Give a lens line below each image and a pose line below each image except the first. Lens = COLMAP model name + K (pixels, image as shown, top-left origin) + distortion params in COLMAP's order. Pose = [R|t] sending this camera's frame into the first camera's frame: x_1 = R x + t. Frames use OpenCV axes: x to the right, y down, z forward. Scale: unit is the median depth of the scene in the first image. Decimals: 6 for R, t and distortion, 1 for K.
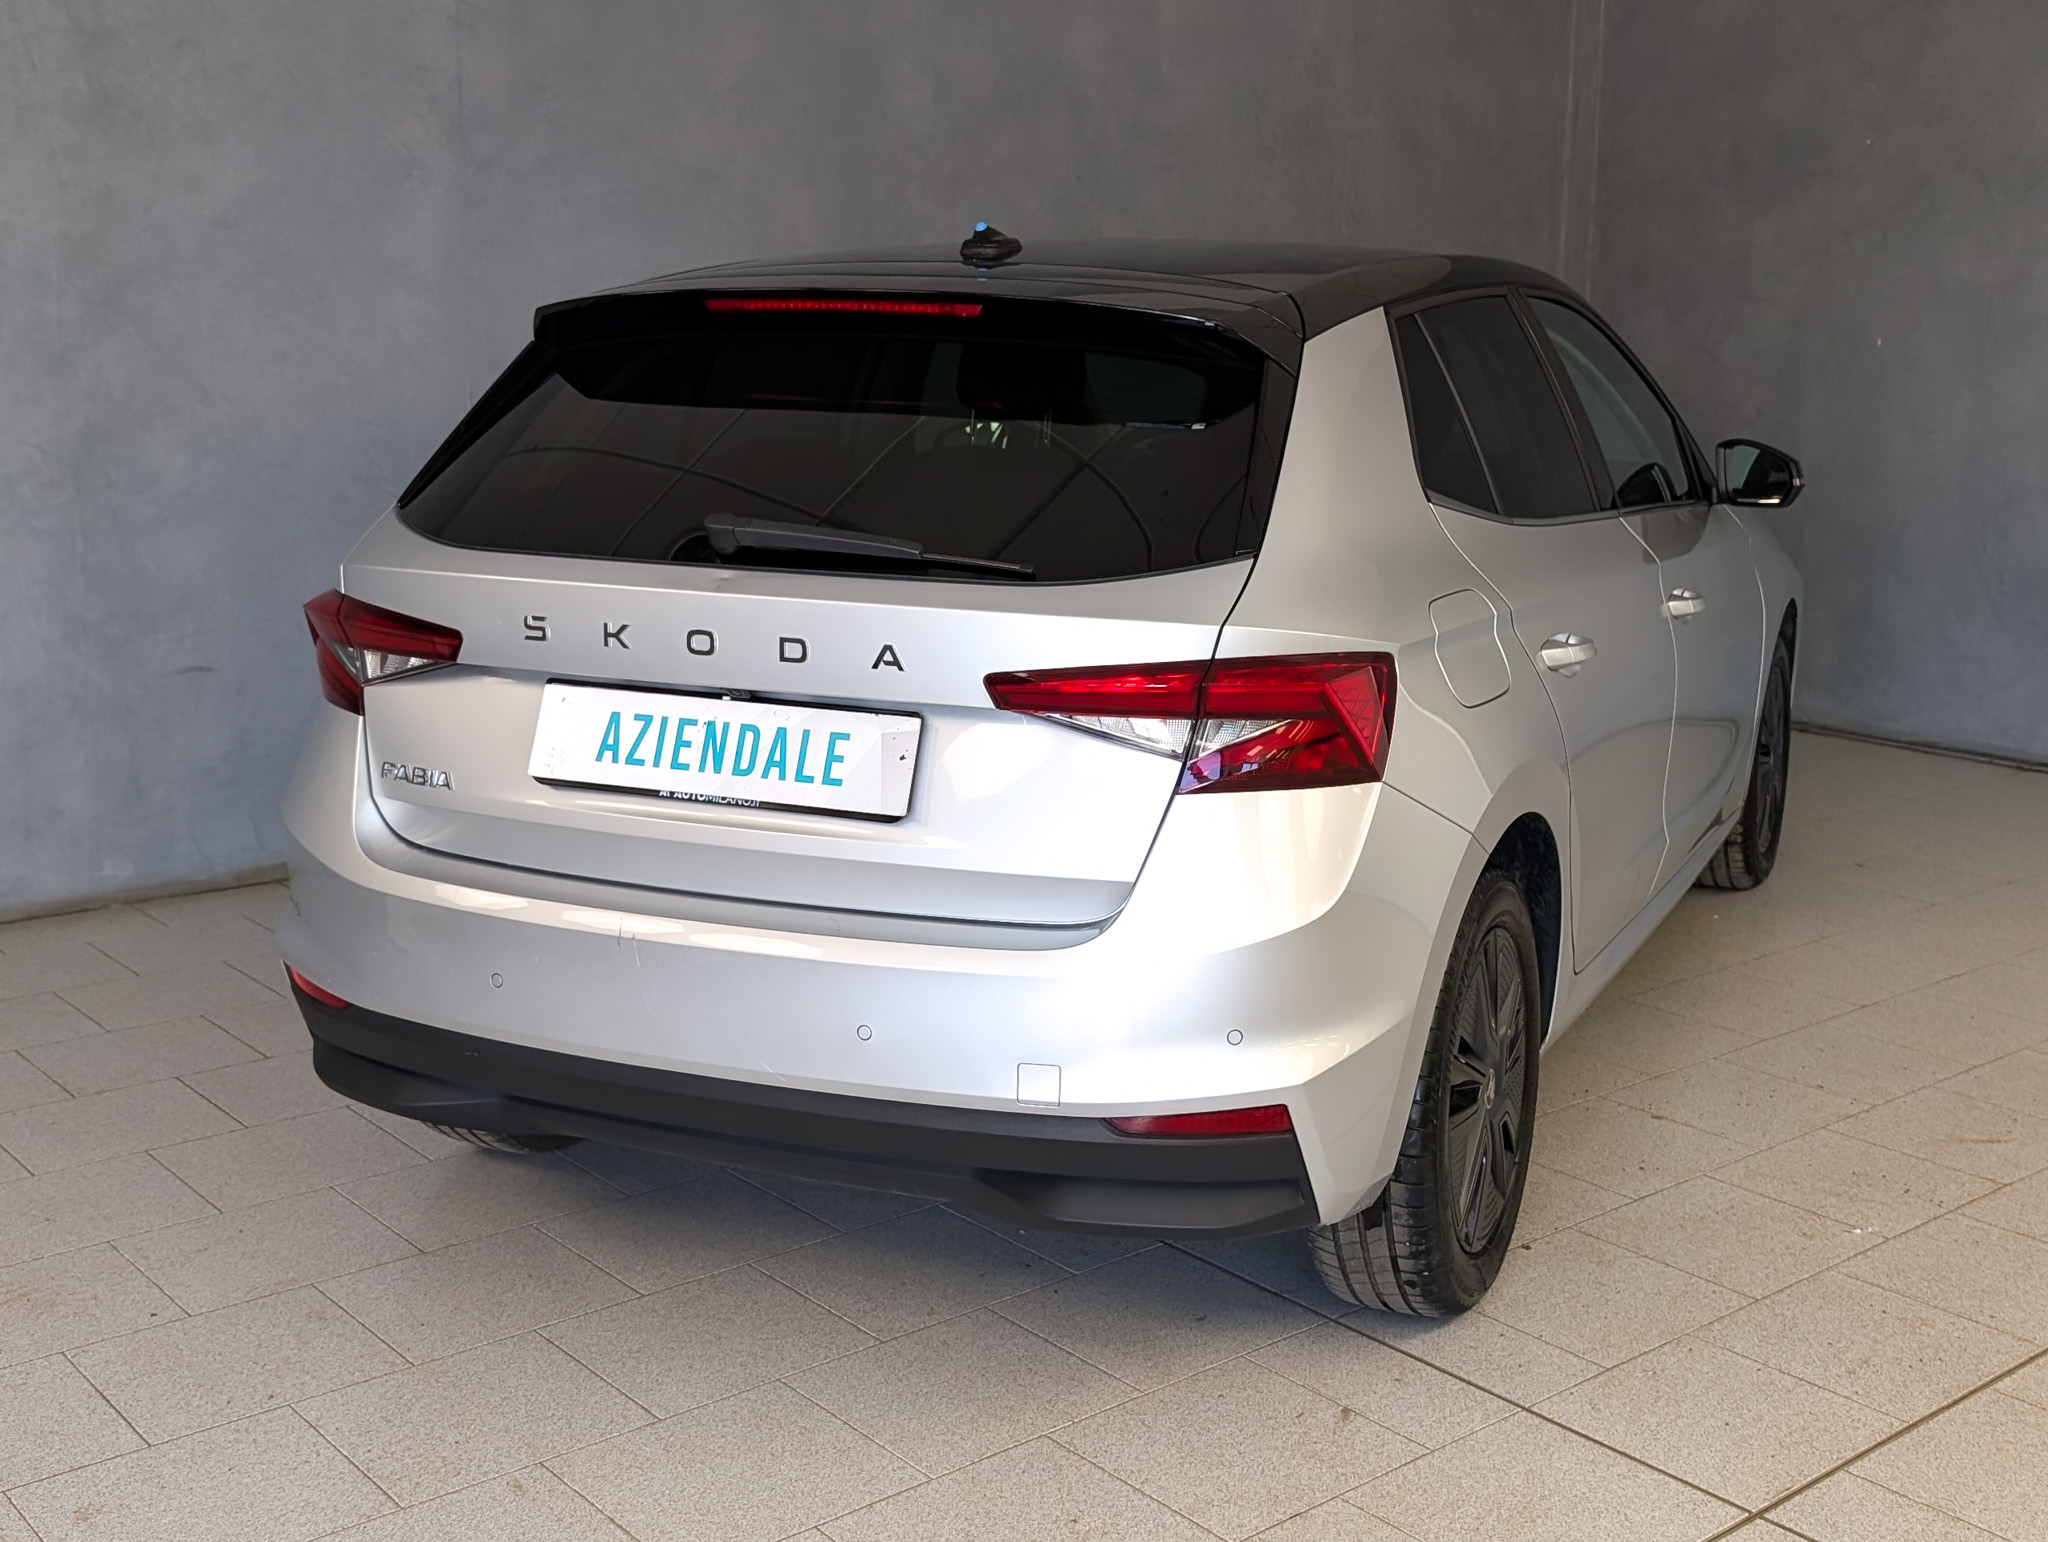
lens RADIAL K [[1701.0, 0, 1173.8], [0, 1701.0, 884.9], [0, 0, 1]] dist [-0.016663, 0.015466]
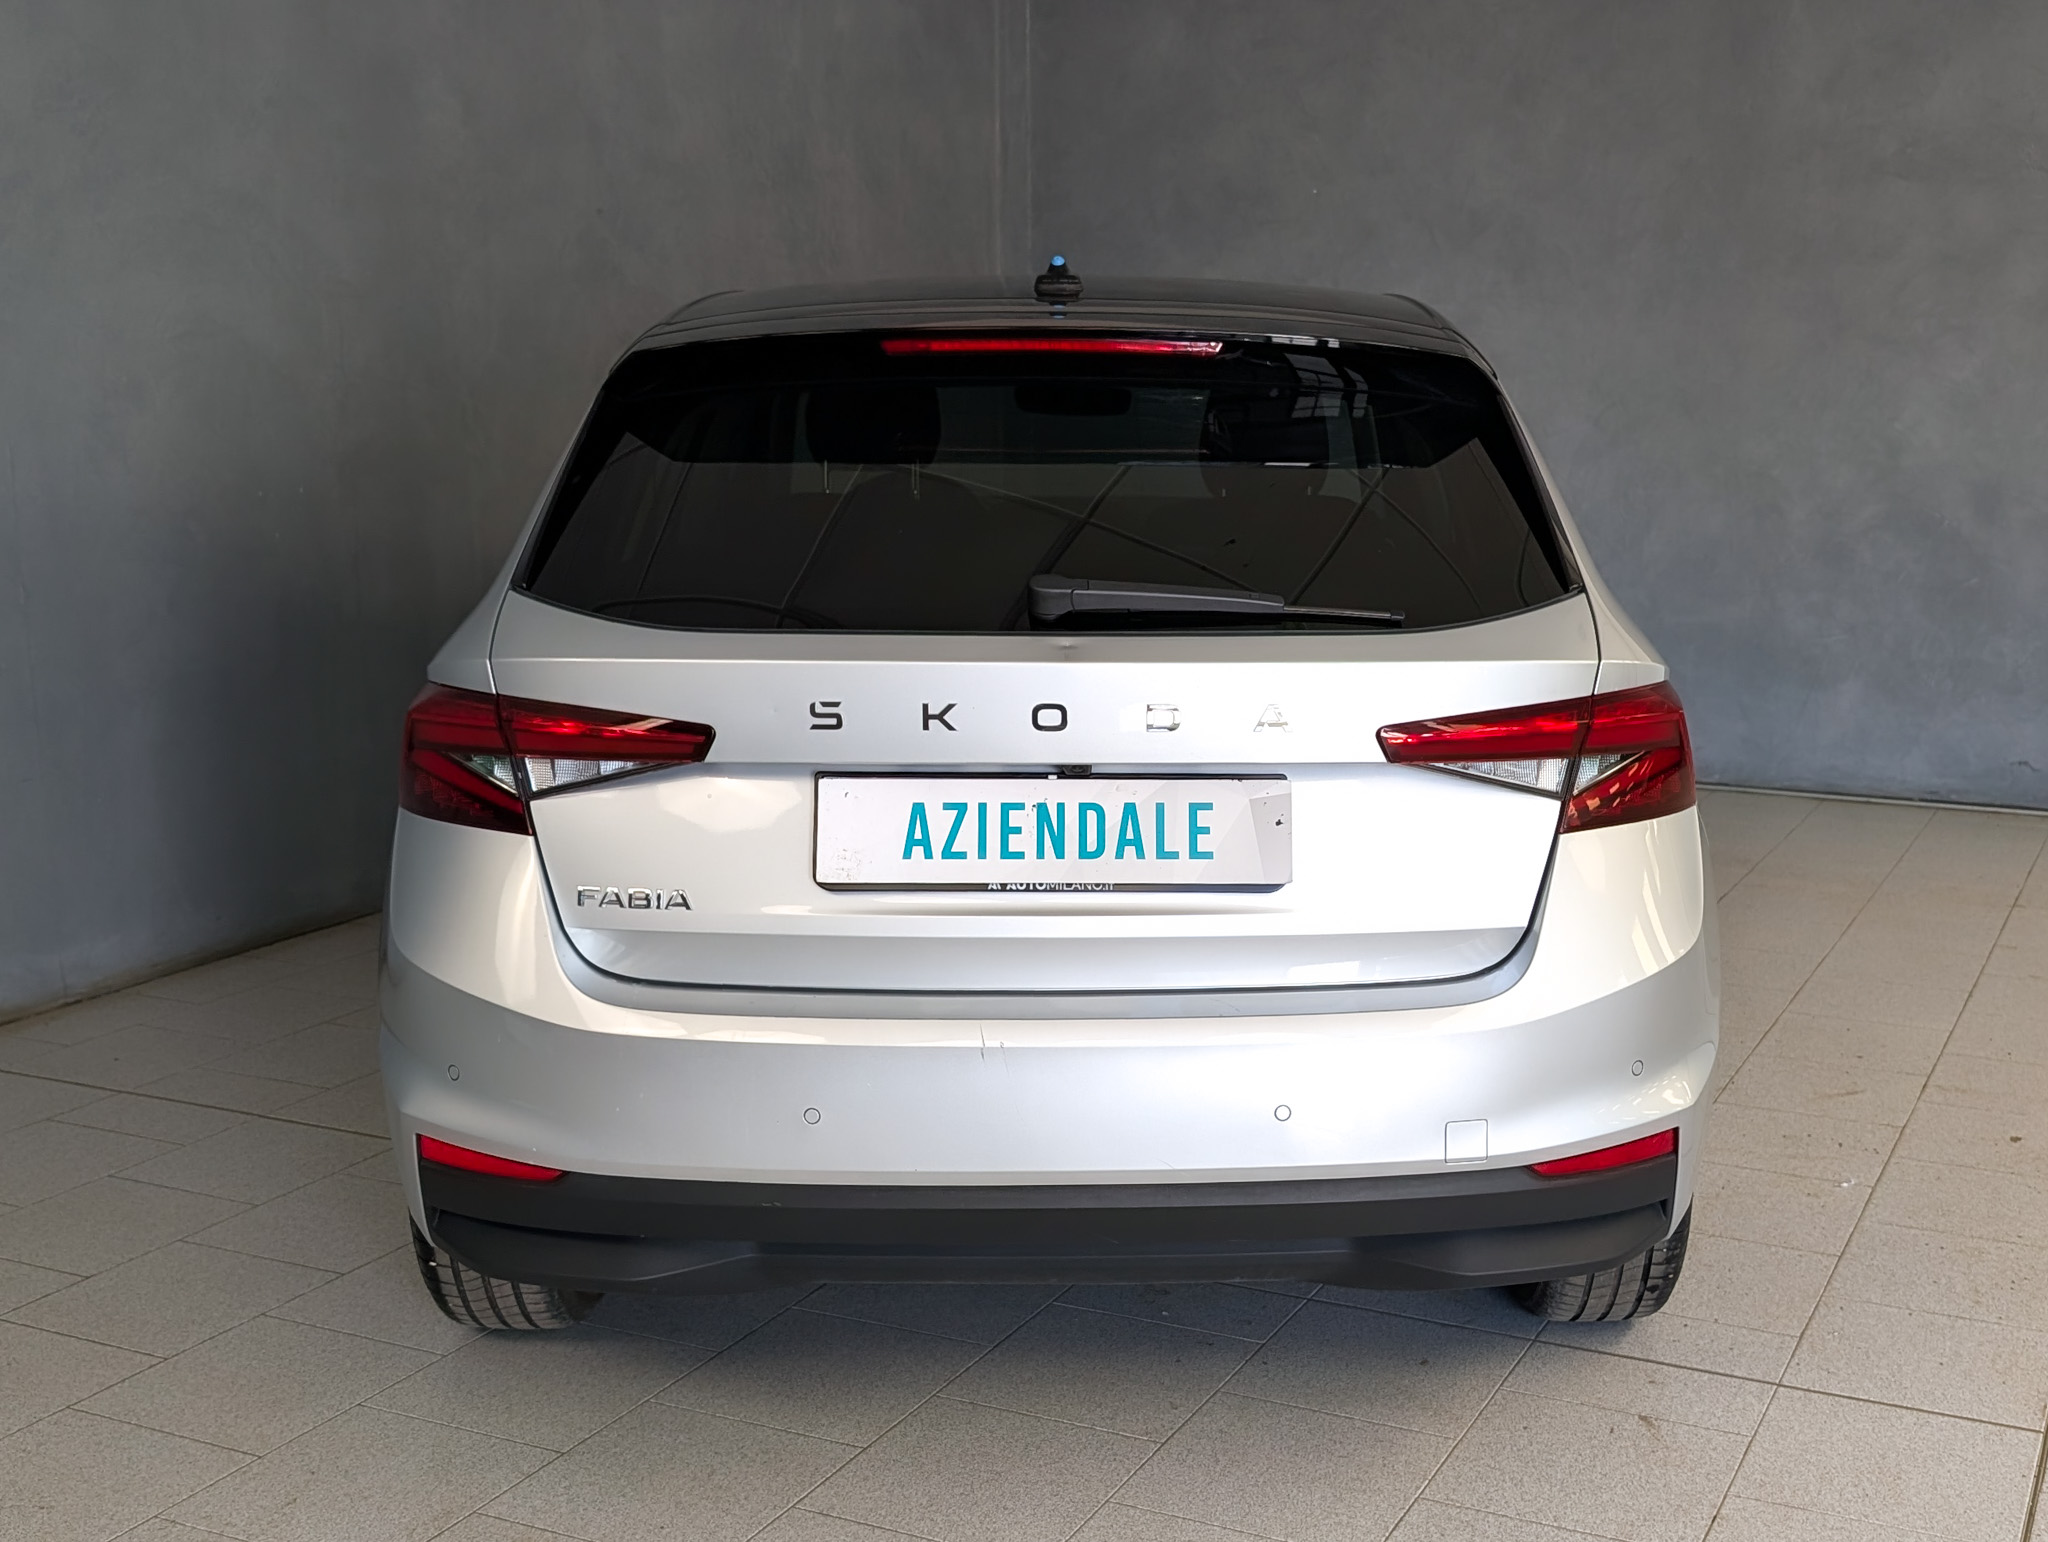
lens RADIAL K [[1672.1, 0, 1021.9], [0, 1672.1, 959.3], [0, 0, 1]] dist [-0.009070, -0.005885]
pose [[0.946689, -0.116516, 0.300338, -0.556755], [0.109114, 0.993168, 0.041362, -0.050490], [-0.303106, -0.006385, 0.952936, 0.141440]]
